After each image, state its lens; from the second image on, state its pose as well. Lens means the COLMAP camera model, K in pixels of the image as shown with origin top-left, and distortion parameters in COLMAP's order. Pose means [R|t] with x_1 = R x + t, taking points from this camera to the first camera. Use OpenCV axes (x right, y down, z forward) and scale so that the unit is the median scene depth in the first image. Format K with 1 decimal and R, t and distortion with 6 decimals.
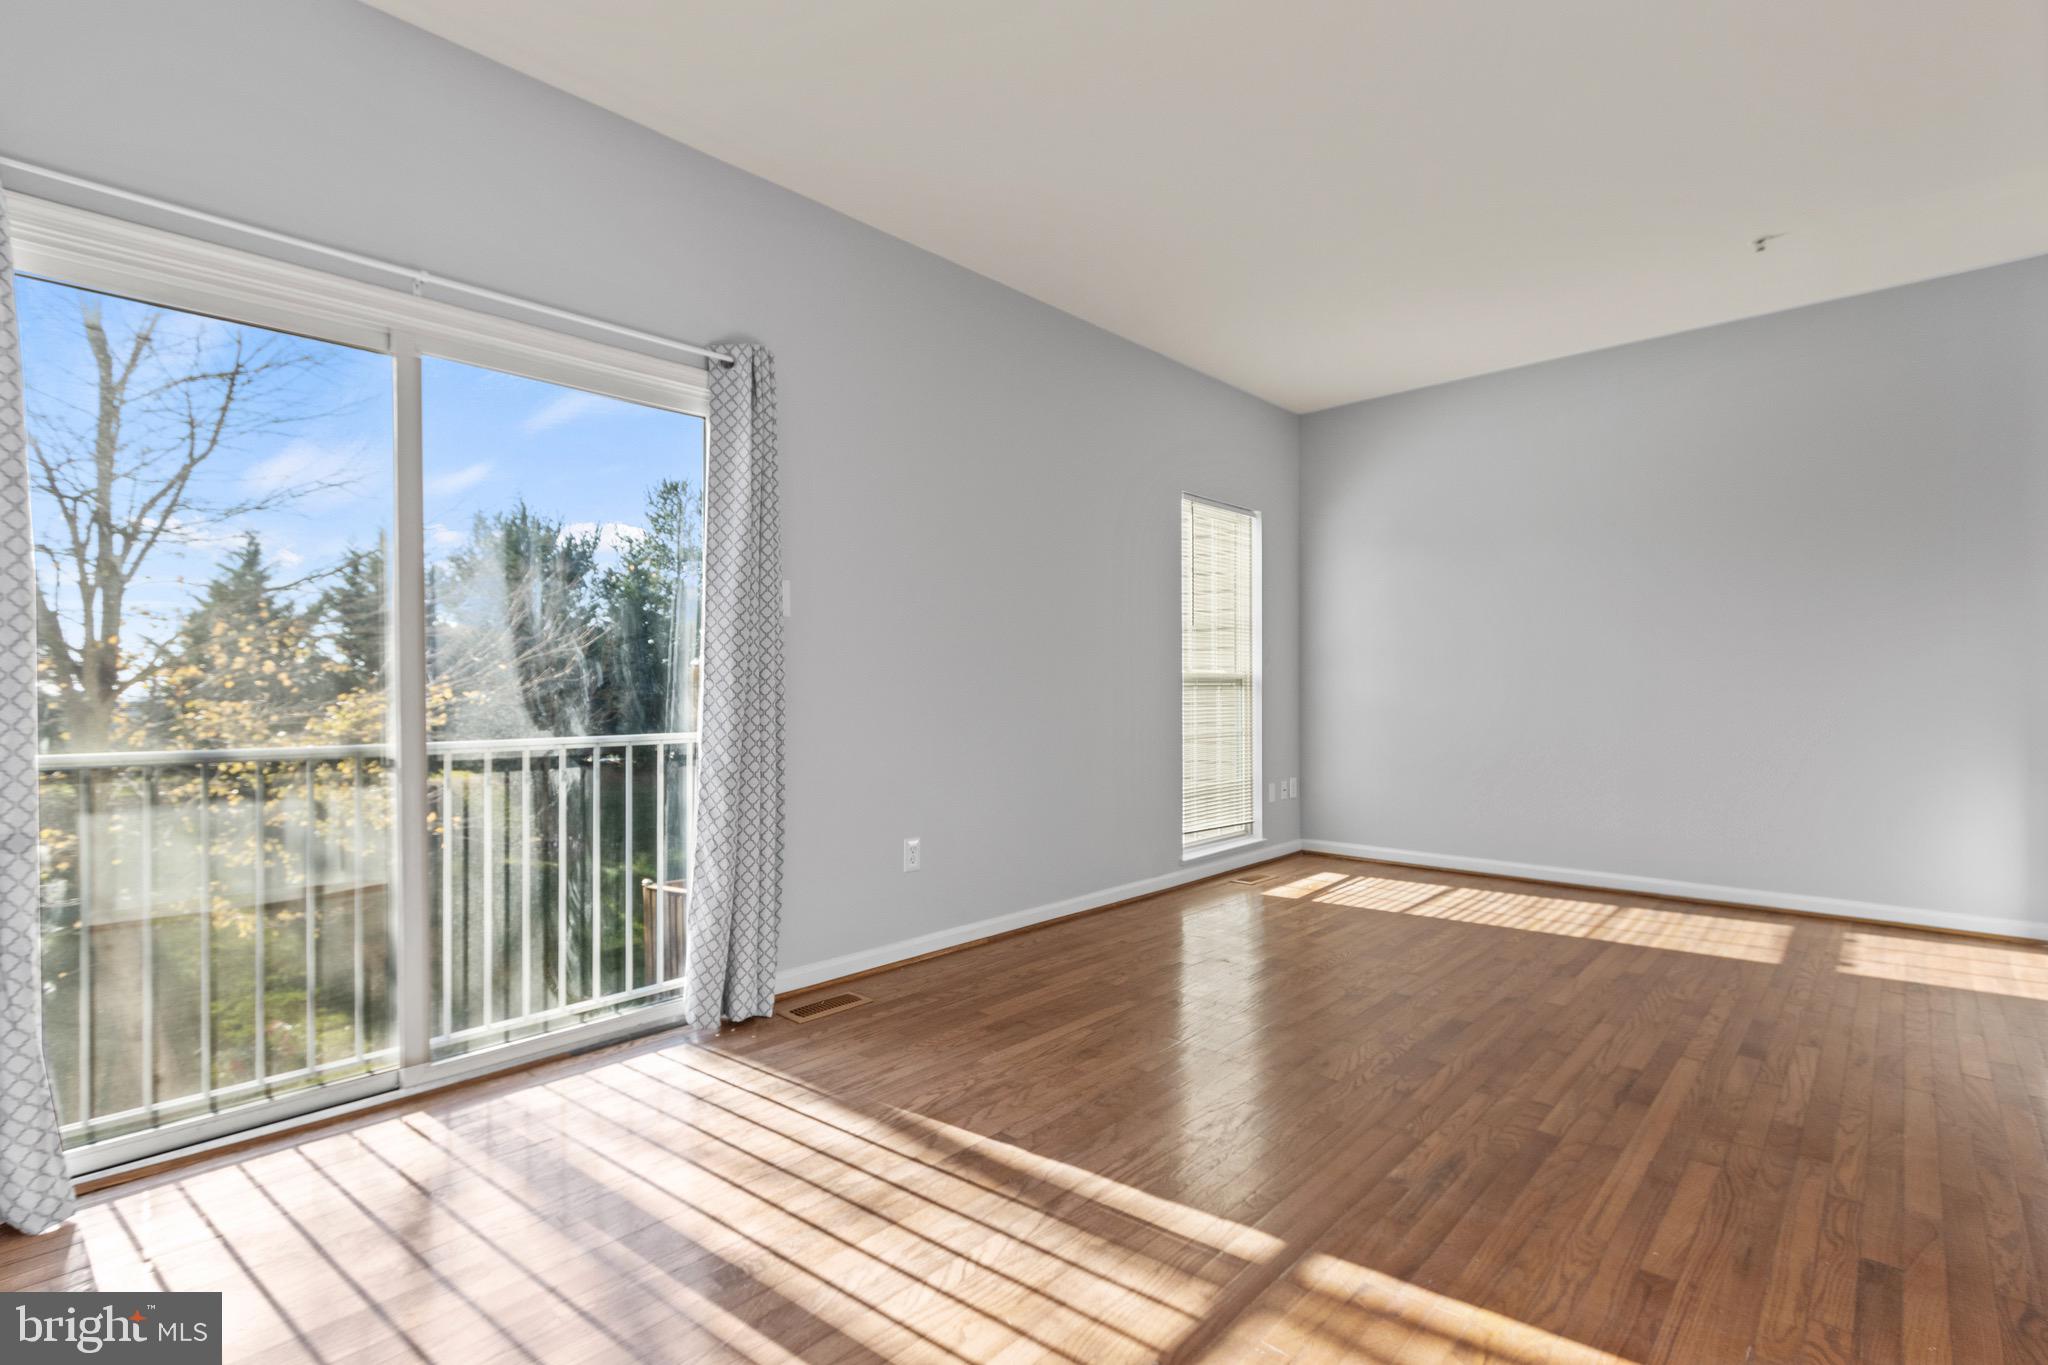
lens RADIAL K [[953.5, 0, 1024.0], [0, 953.5, 682.5], [0, 0, 1]] dist [-0.014406, -0.000257]
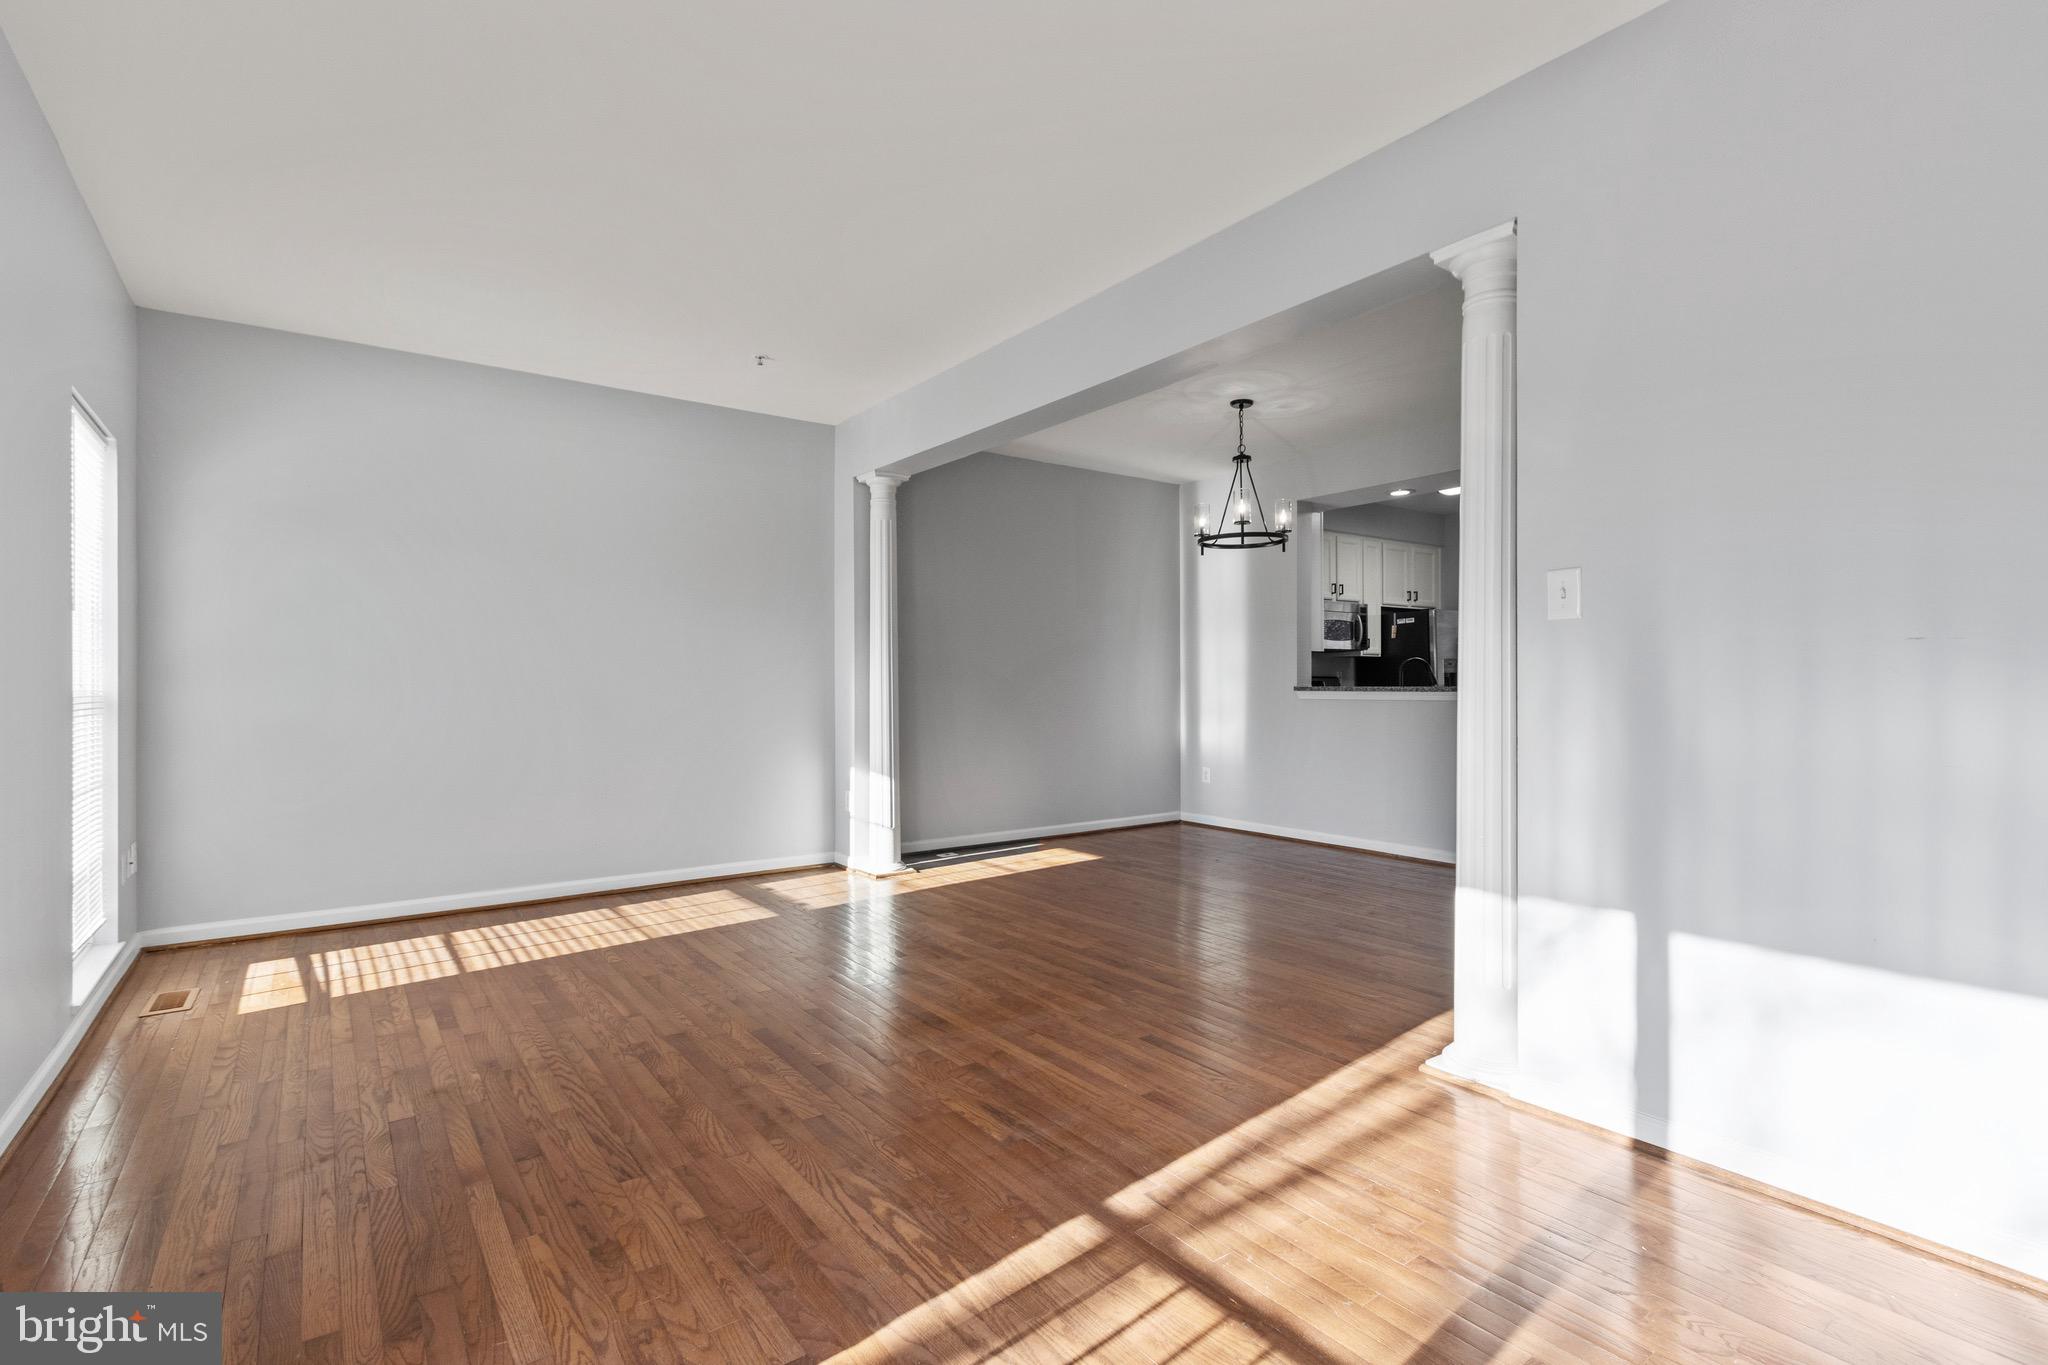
lens RADIAL K [[953.5, 0, 1024.0], [0, 953.5, 682.5], [0, 0, 1]] dist [-0.014406, -0.000257]
pose [[0.188234, -0.002078, 0.982122, -0.696637], [0.004455, 0.999989, 0.001262, -0.034185], [-0.982114, 0.004138, 0.188241, 0.710447]]
